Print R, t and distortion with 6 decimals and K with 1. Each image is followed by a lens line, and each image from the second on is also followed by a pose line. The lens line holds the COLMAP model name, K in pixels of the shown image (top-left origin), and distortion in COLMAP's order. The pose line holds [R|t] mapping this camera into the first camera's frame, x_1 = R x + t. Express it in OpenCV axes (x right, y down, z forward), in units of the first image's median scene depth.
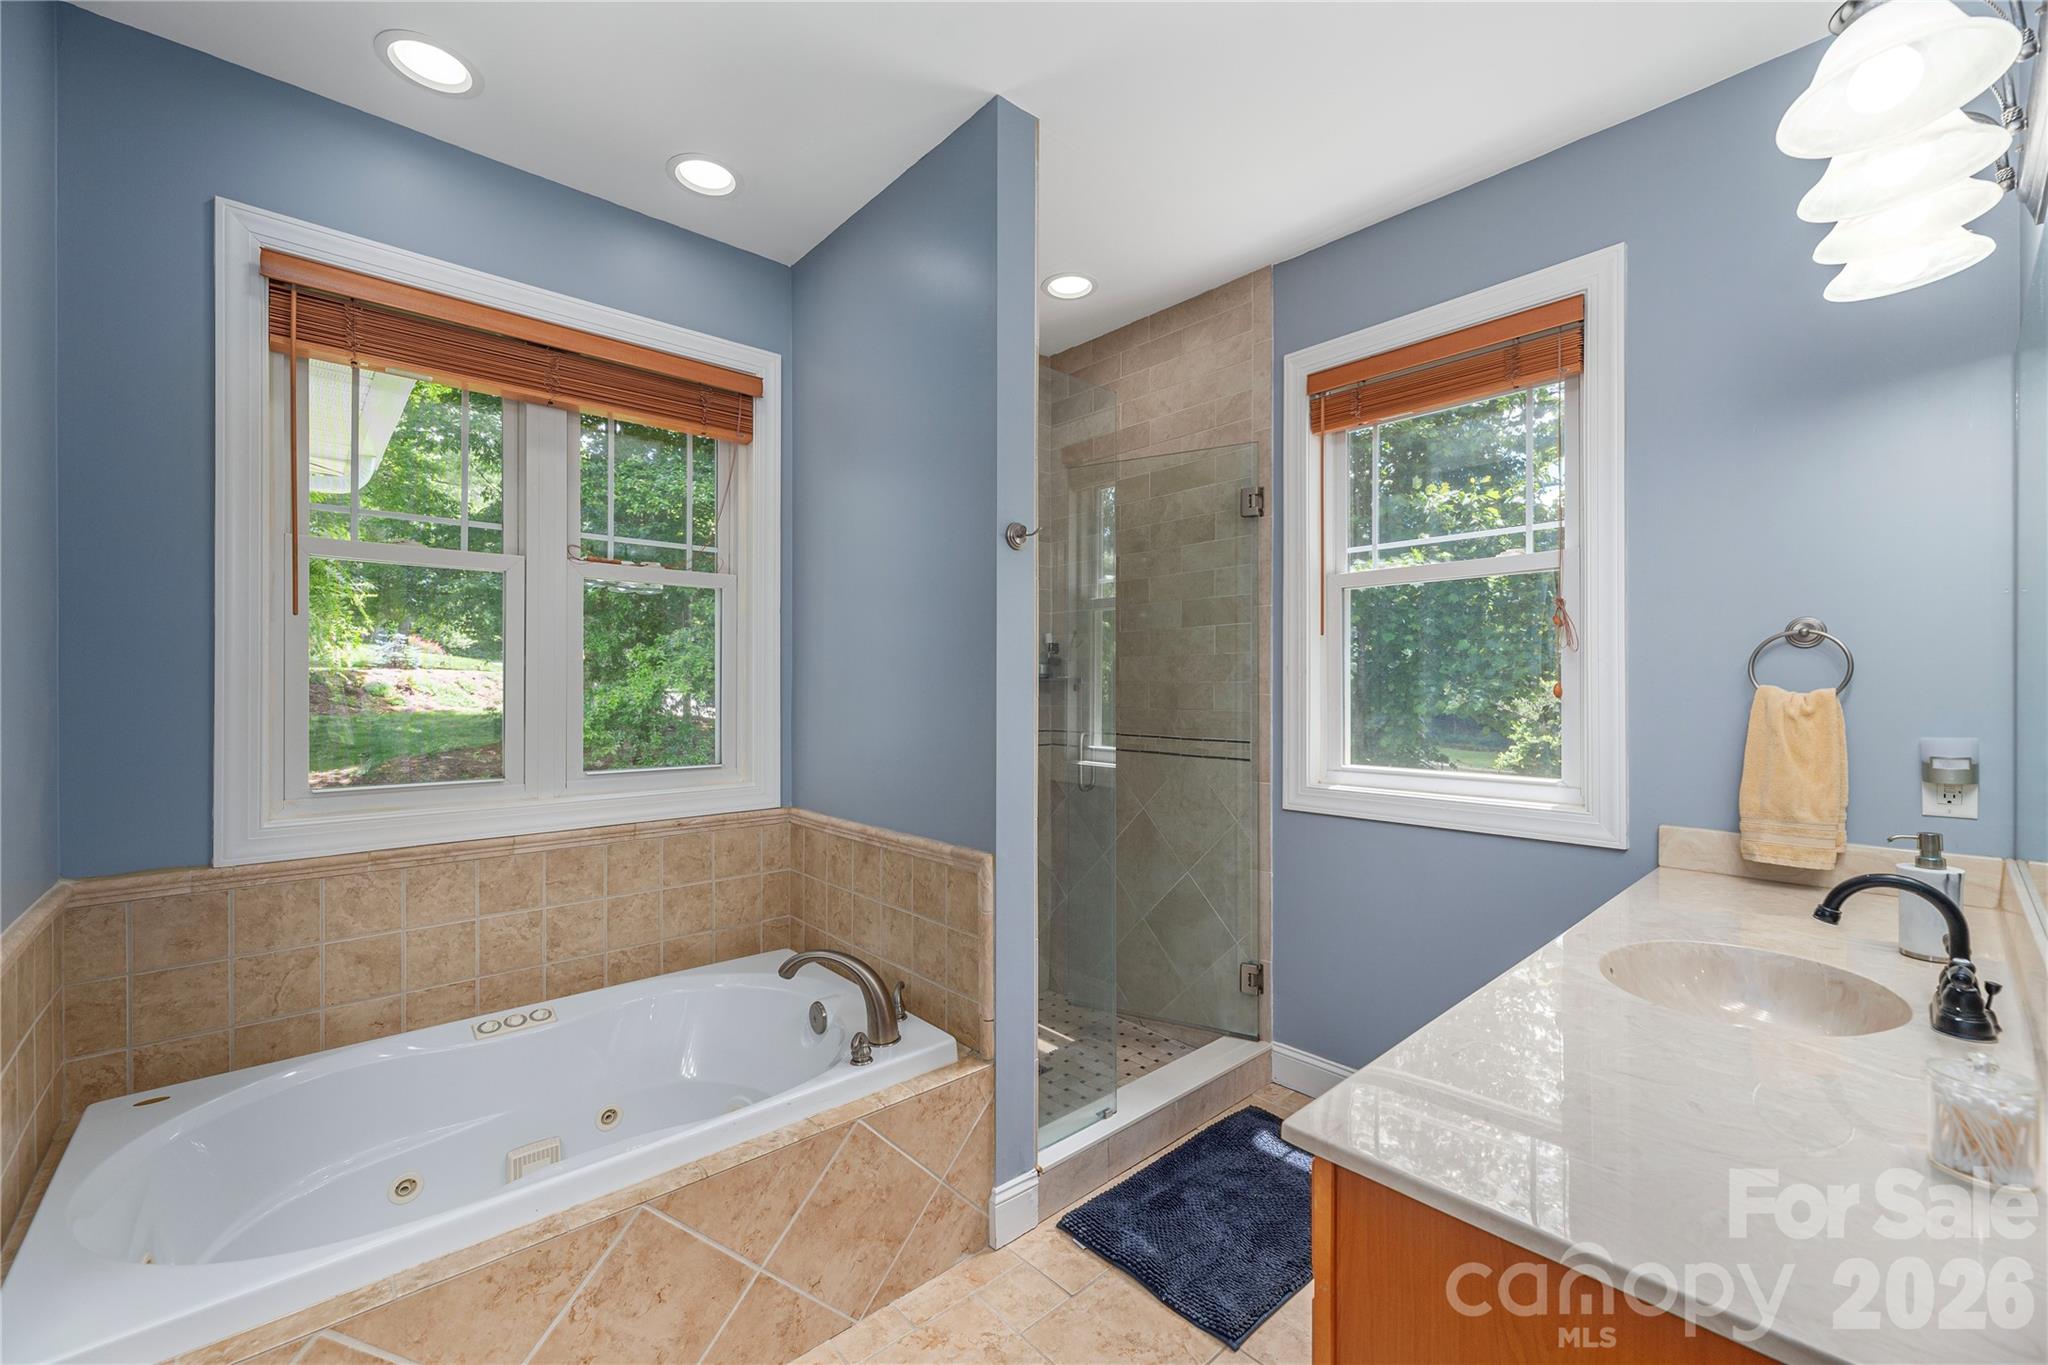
lens RADIAL K [[835.9, 0, 1016.7], [0, 835.9, 680.0], [0, 0, 1]] dist [0.003438, 0.000920]
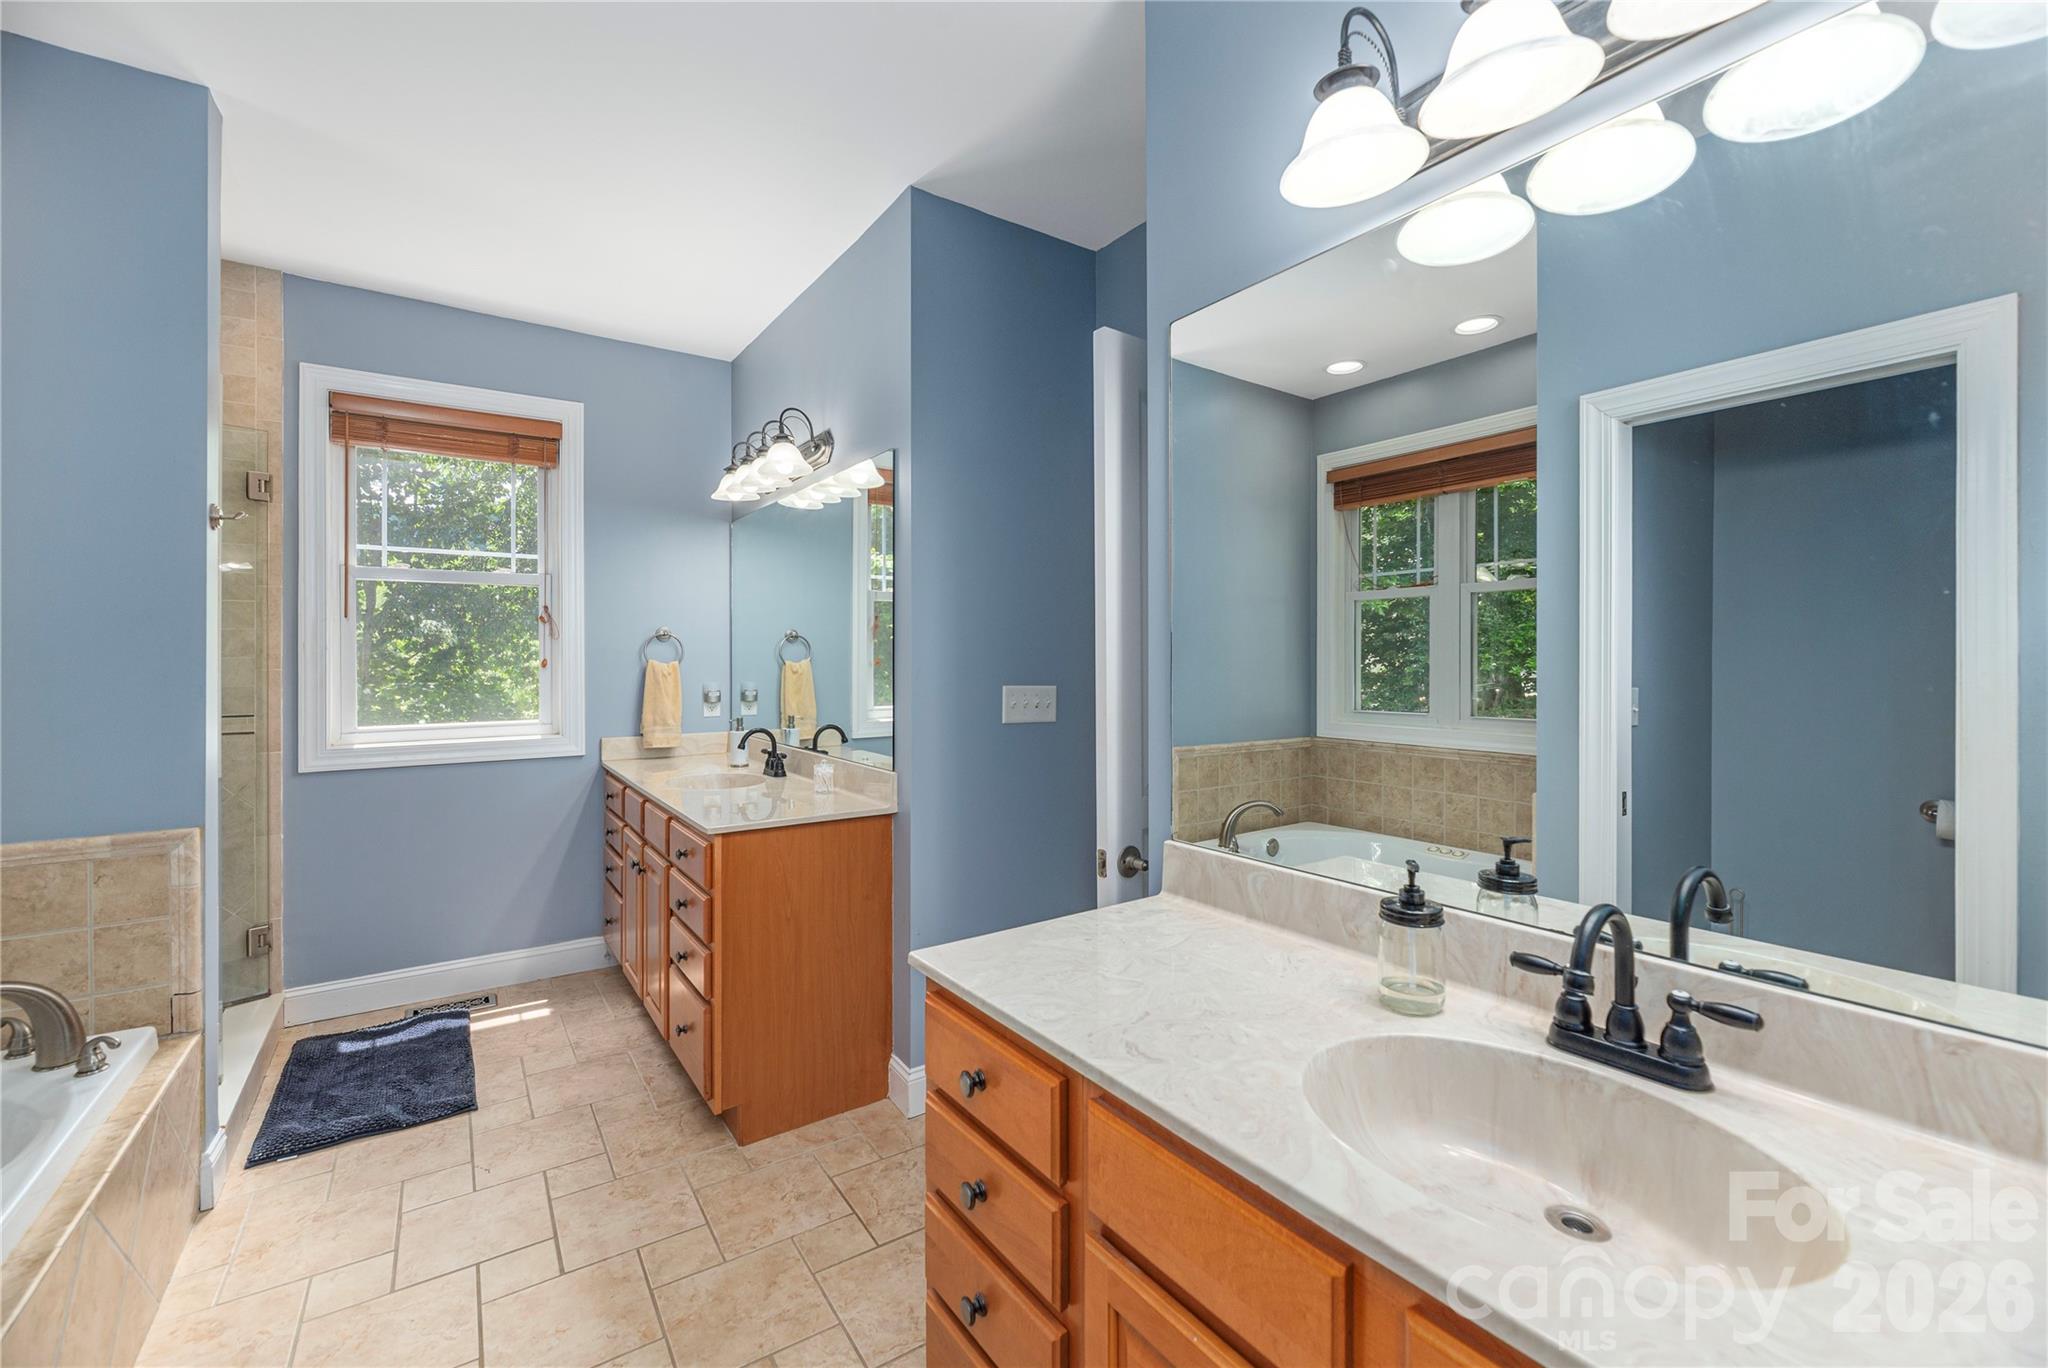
lens RADIAL K [[835.9, 0, 1023.6], [0, 835.9, 667.6], [0, 0, 1]] dist [0.003438, 0.000920]
pose [[0.121719, -0.009866, 0.992516, -0.841546], [-0.001263, 0.999948, 0.010094, 0.003305], [-0.992564, -0.002482, 0.121700, -0.103580]]
